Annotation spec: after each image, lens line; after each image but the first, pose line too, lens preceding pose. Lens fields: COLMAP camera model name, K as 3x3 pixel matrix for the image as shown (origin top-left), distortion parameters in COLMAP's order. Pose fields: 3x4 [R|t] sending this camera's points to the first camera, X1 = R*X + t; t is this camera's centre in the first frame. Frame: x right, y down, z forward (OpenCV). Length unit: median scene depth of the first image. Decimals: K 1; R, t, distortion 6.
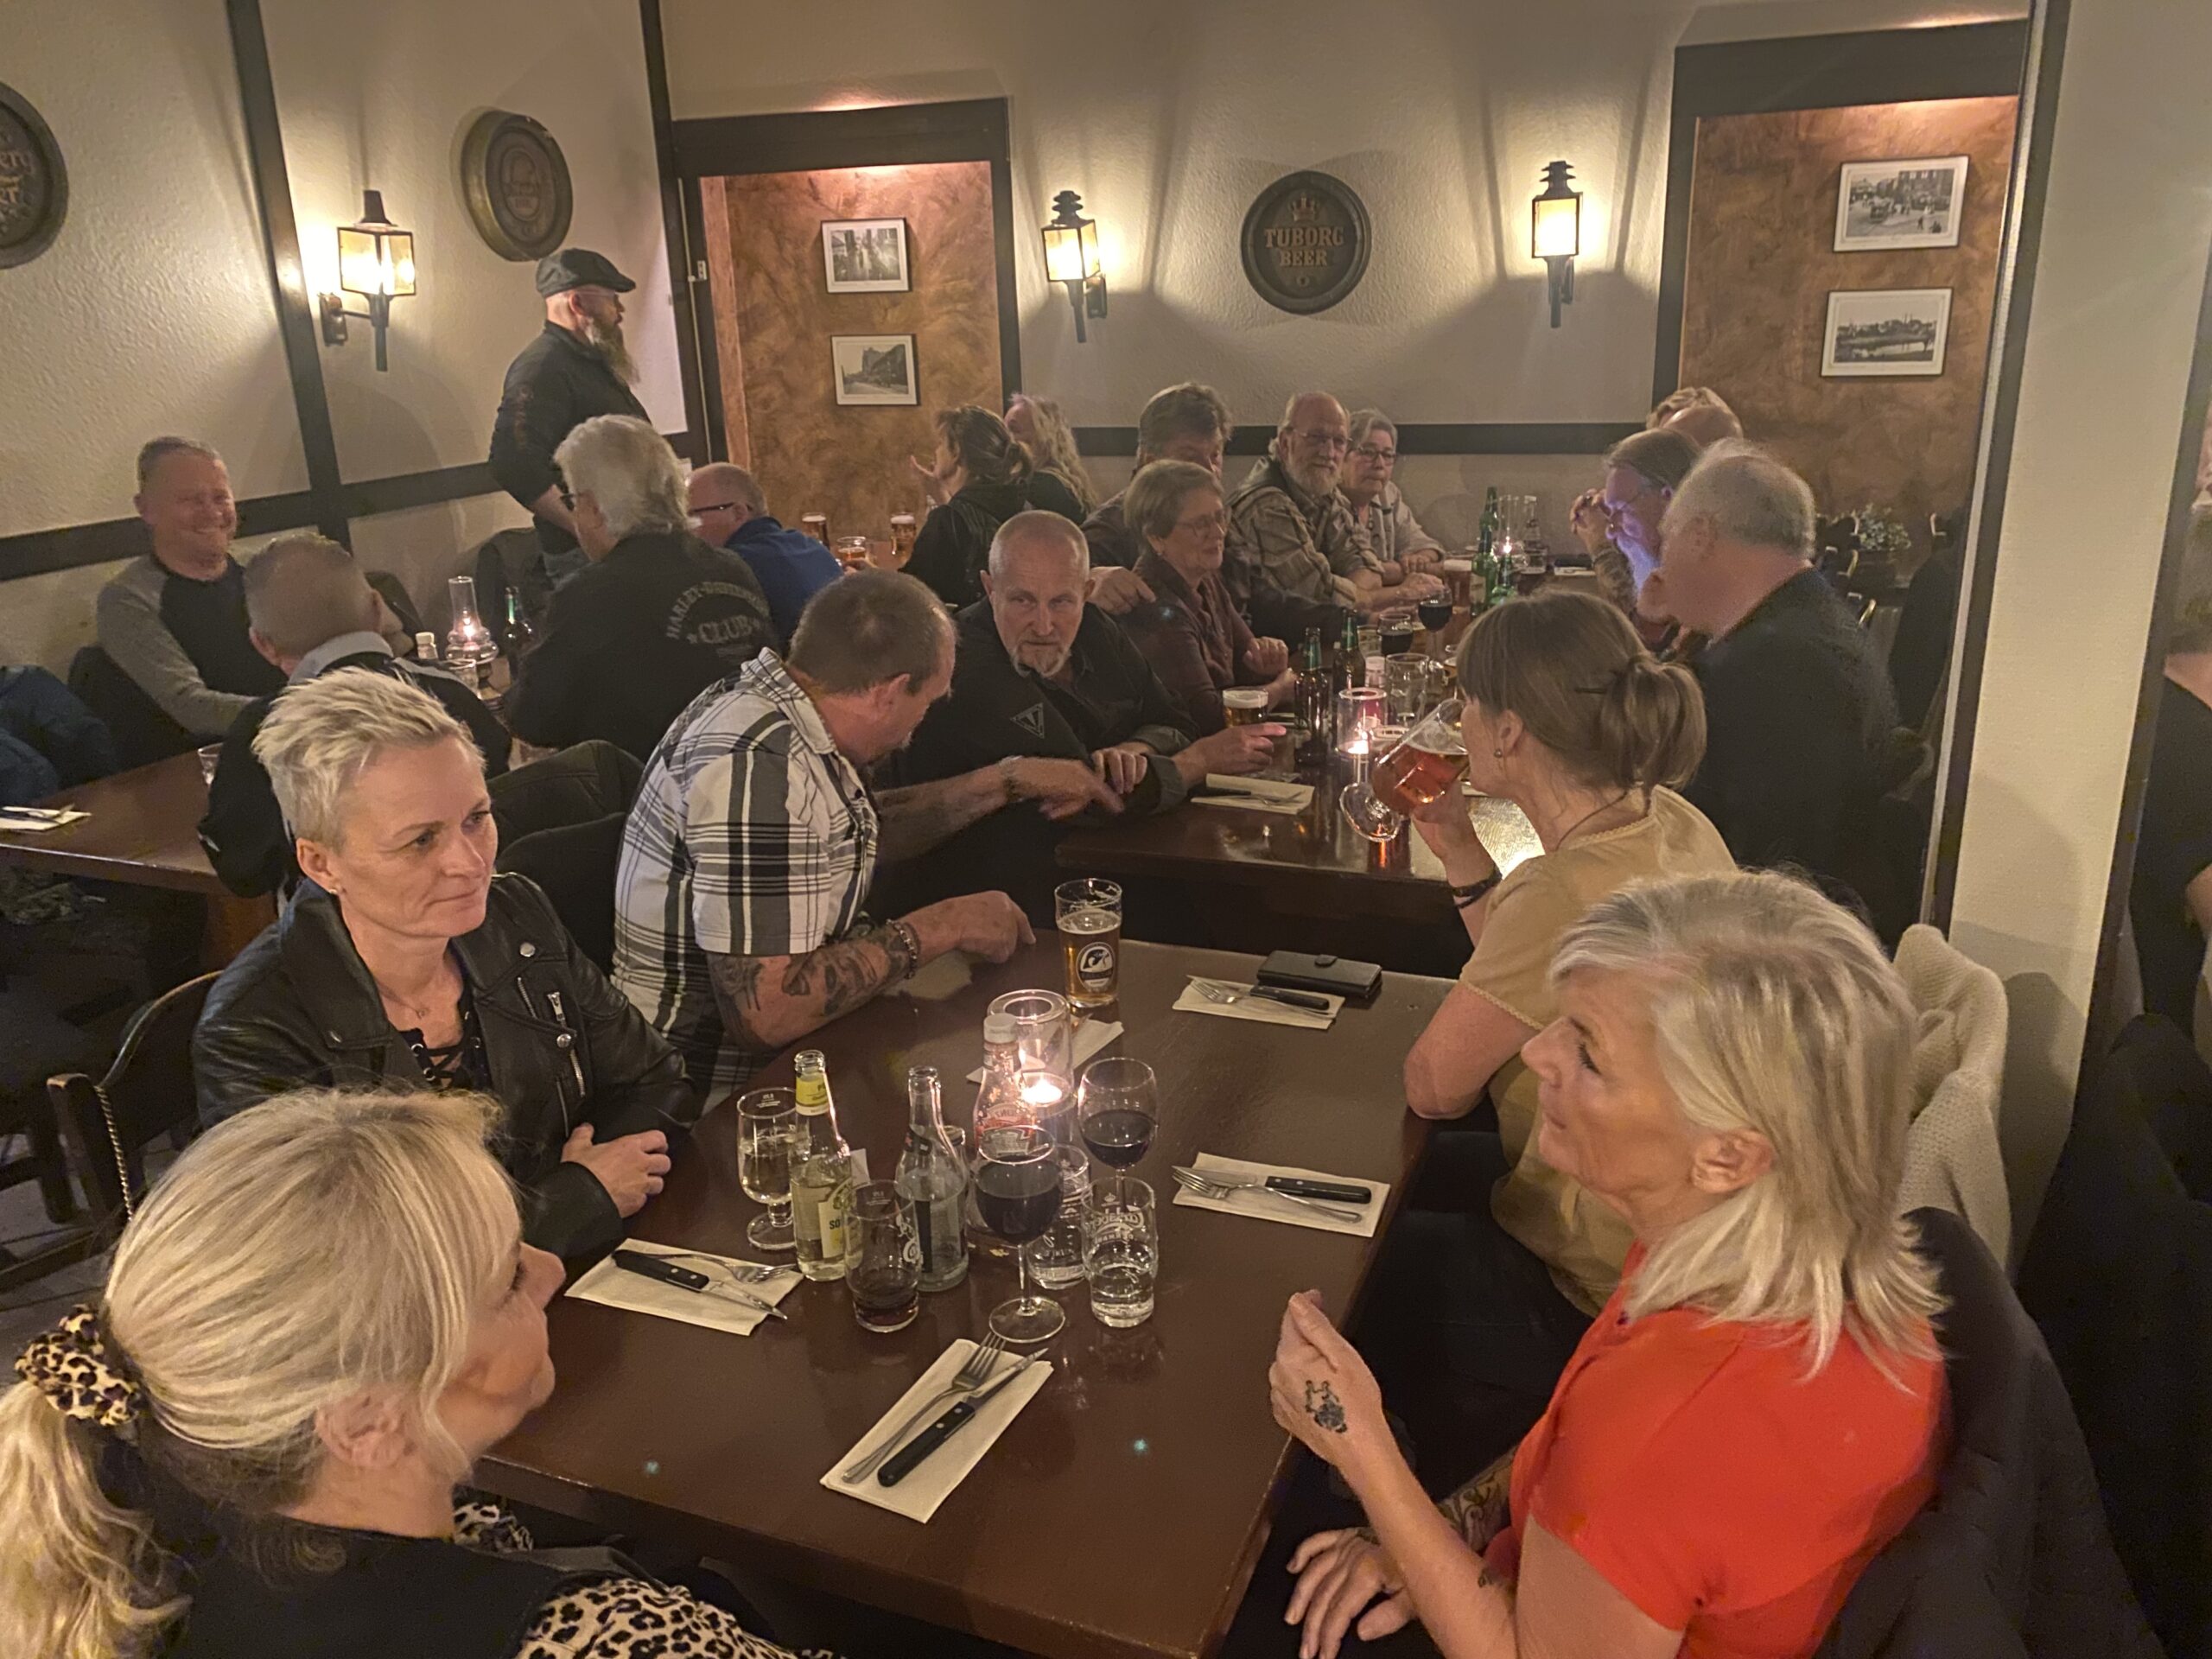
lens RADIAL K [[1683.9, 0, 1106.0], [0, 1683.9, 829.5], [0, 0, 1]] dist [0.024559, -0.010708]
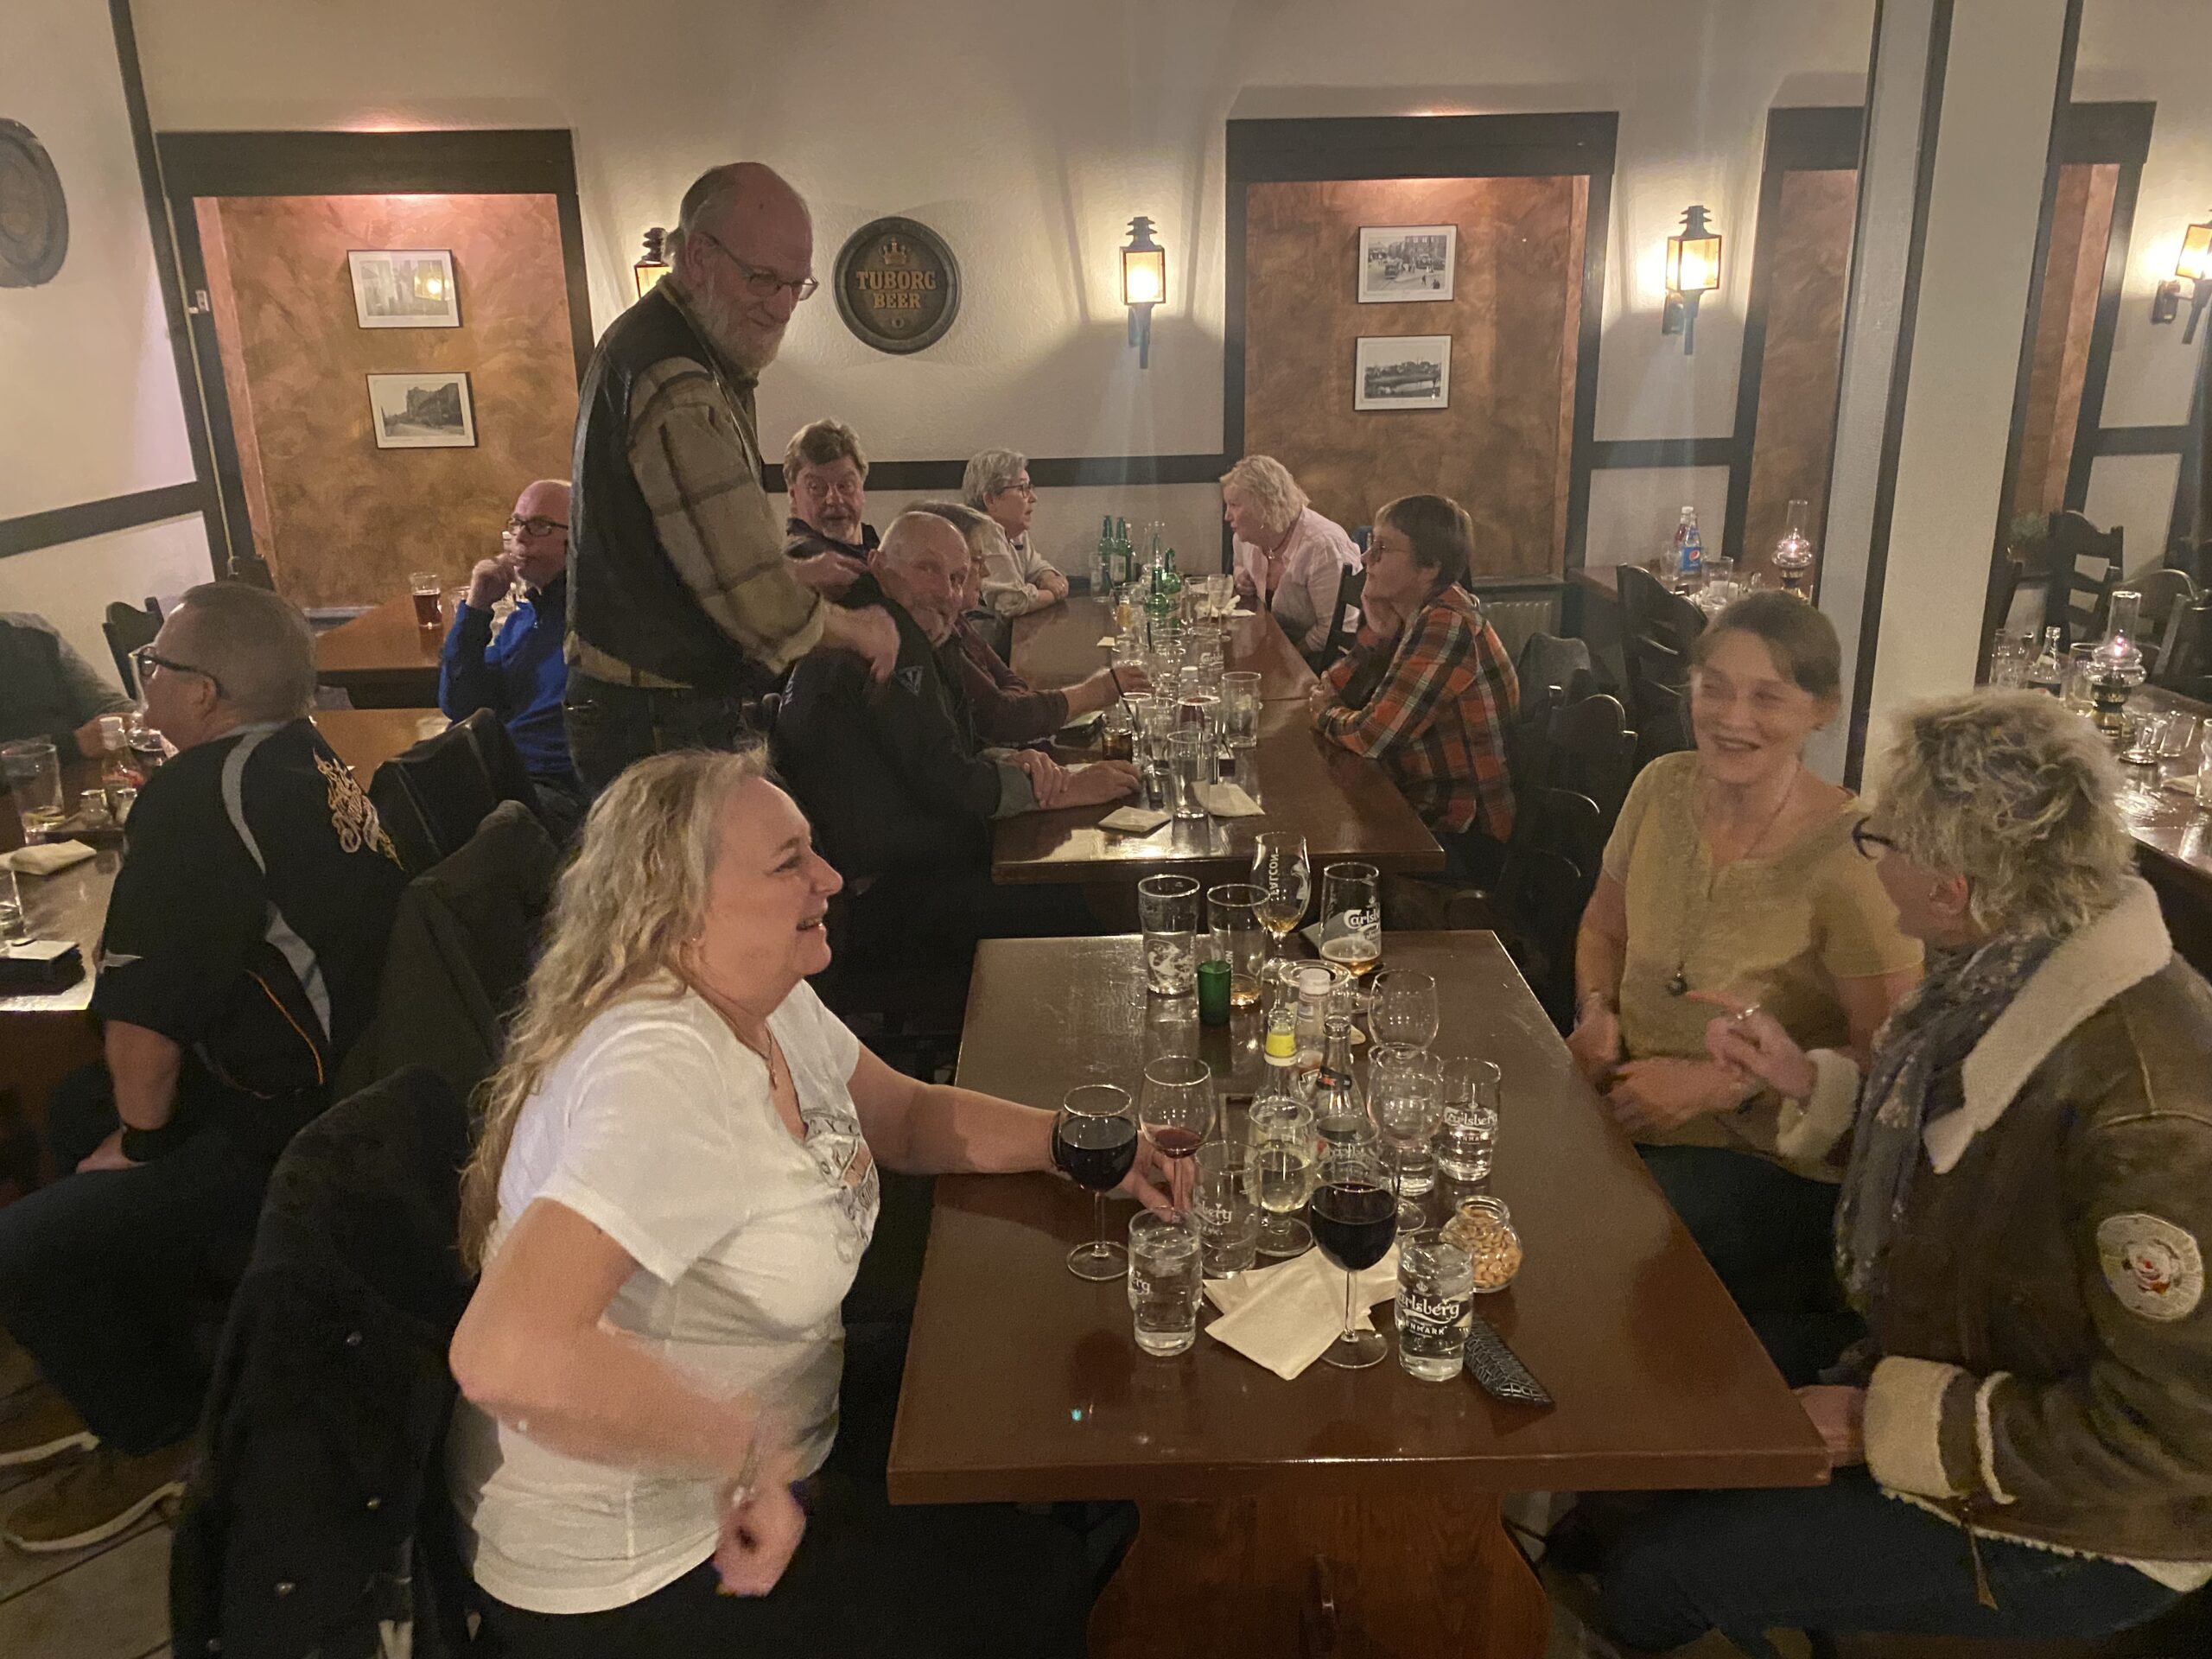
lens RADIAL K [[1683.9, 0, 1106.0], [0, 1683.9, 829.5], [0, 0, 1]] dist [0.024559, -0.010708]
pose [[0.923415, -0.101433, 0.370157, -0.184678], [0.109269, 0.994012, -0.000204, -0.001822], [-0.367920, 0.040635, 0.928969, 0.005610]]
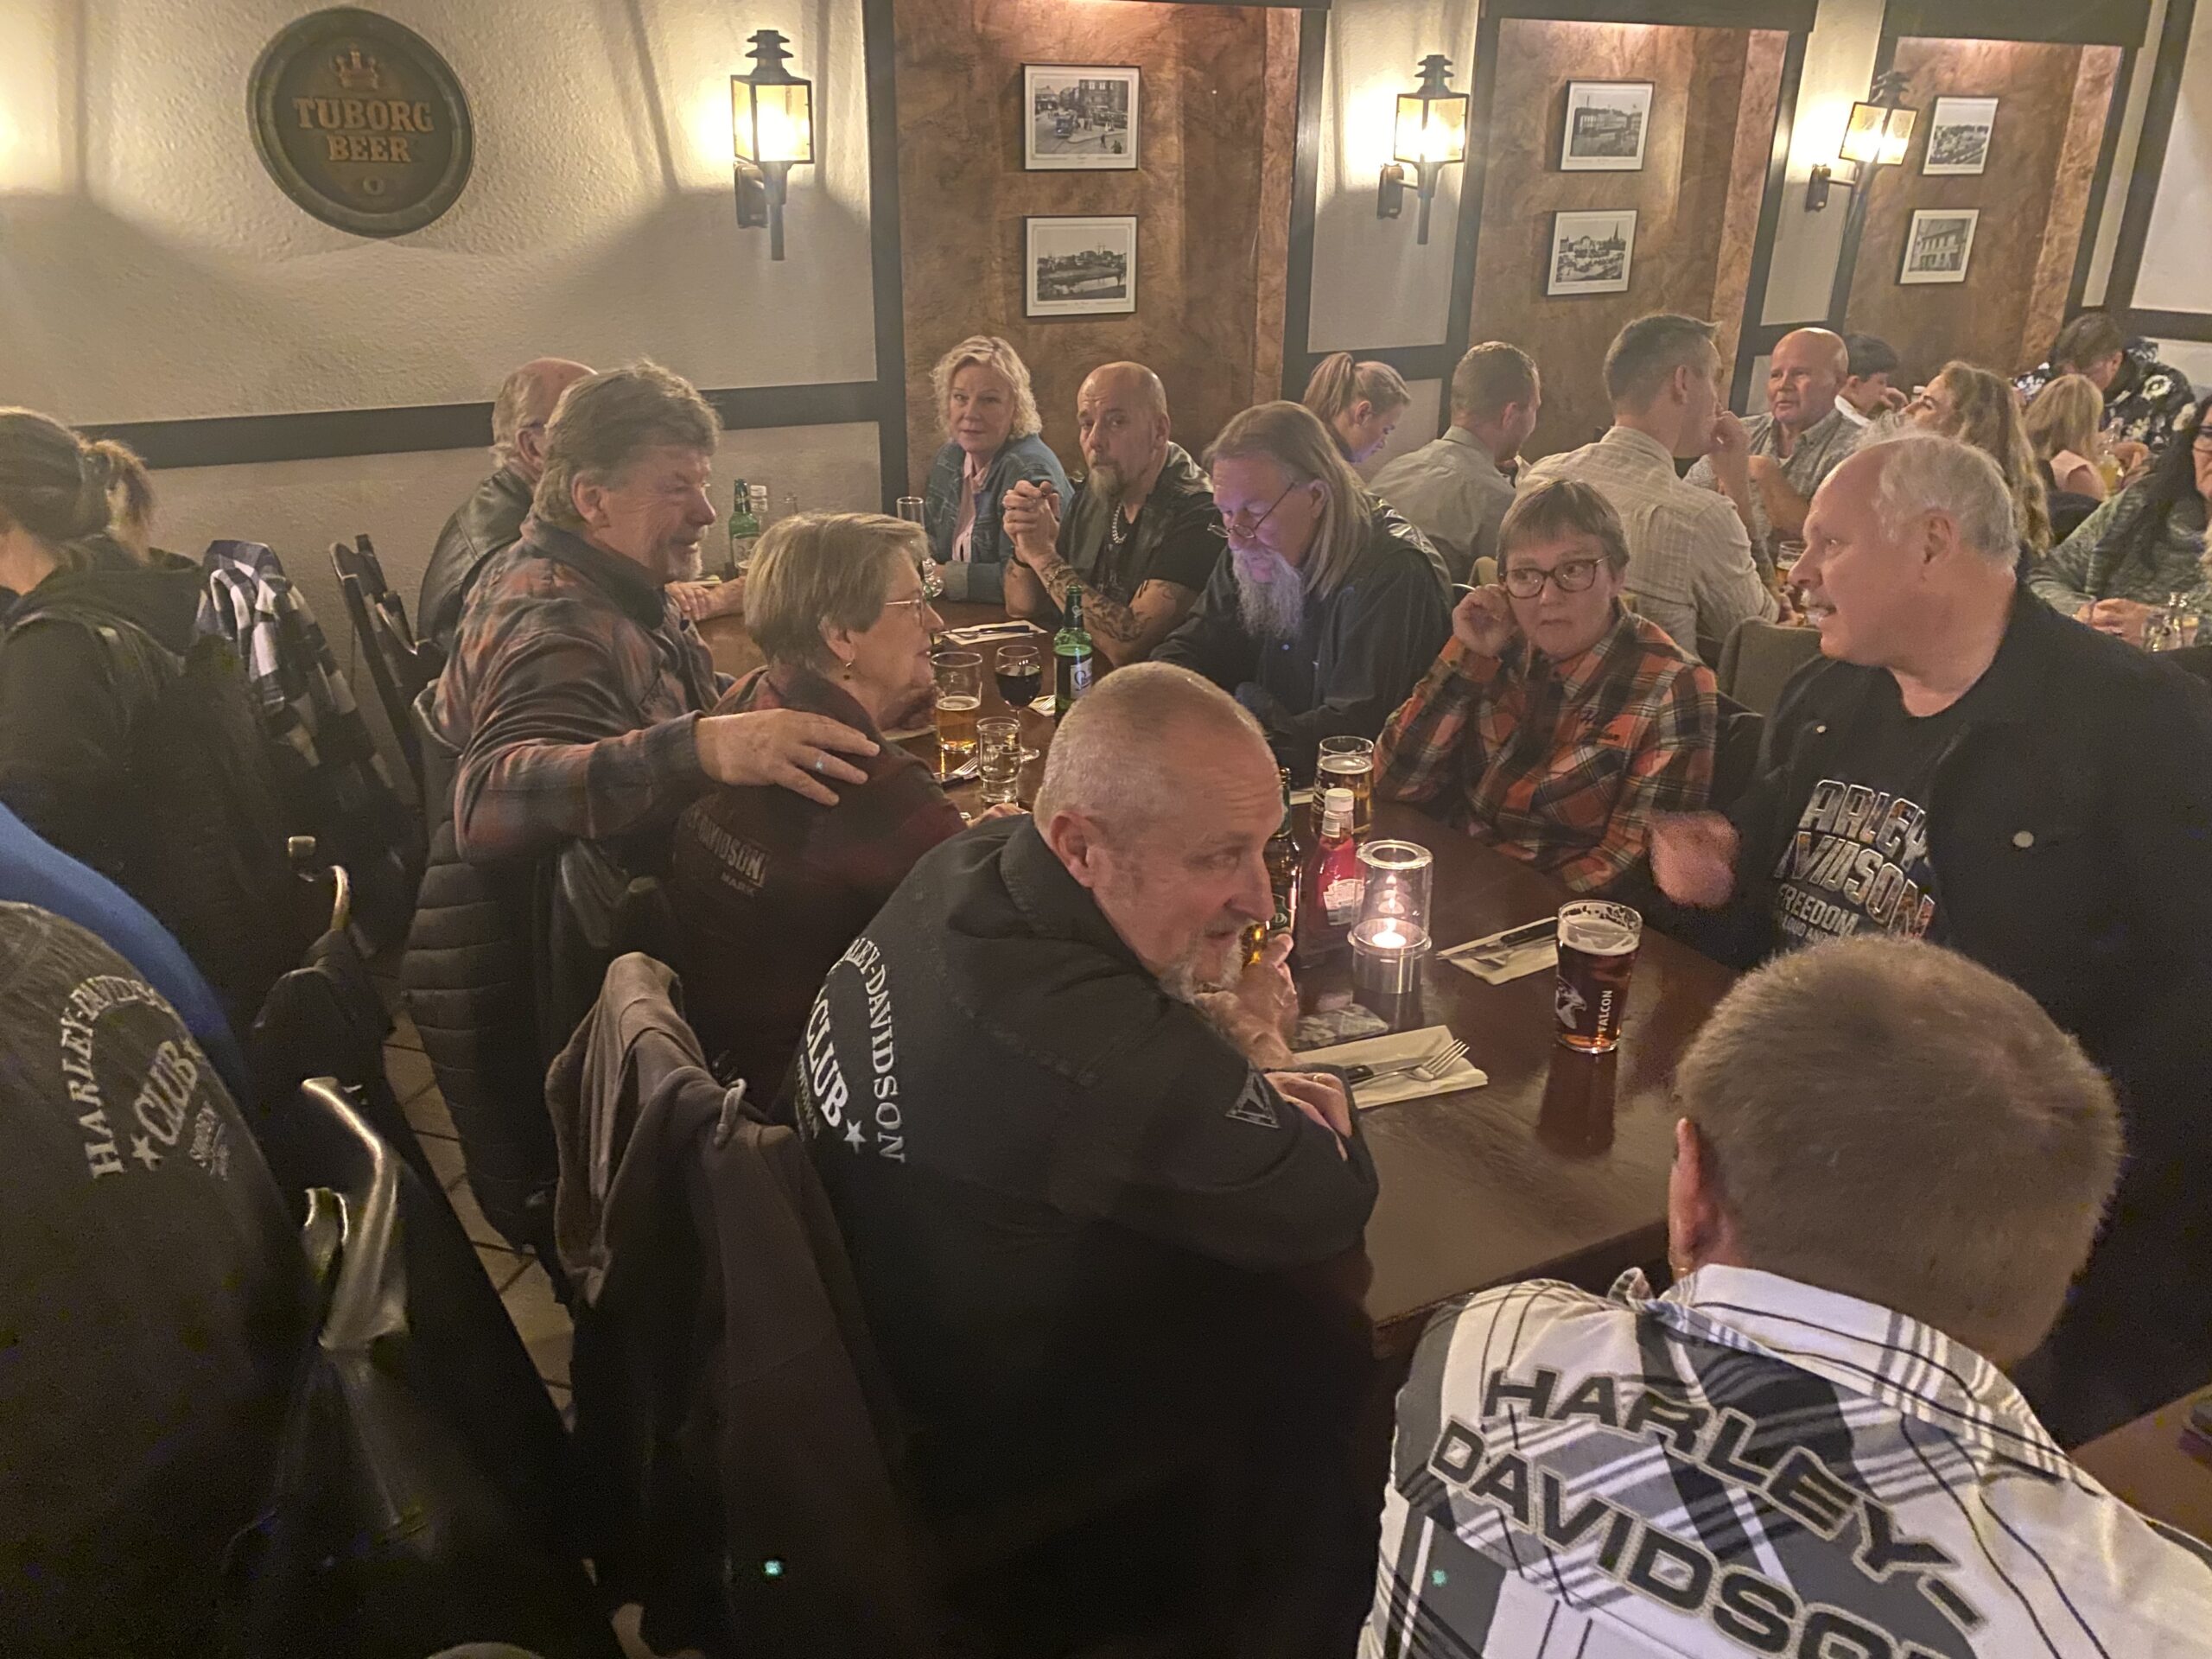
lens RADIAL K [[1683.9, 0, 1106.0], [0, 1683.9, 829.5], [0, 0, 1]] dist [0.024559, -0.010708]
pose [[0.668934, -0.241671, 0.702938, -0.215717], [0.210447, 0.968554, 0.132723, -0.116894], [-0.712909, 0.059148, 0.698758, 0.374288]]
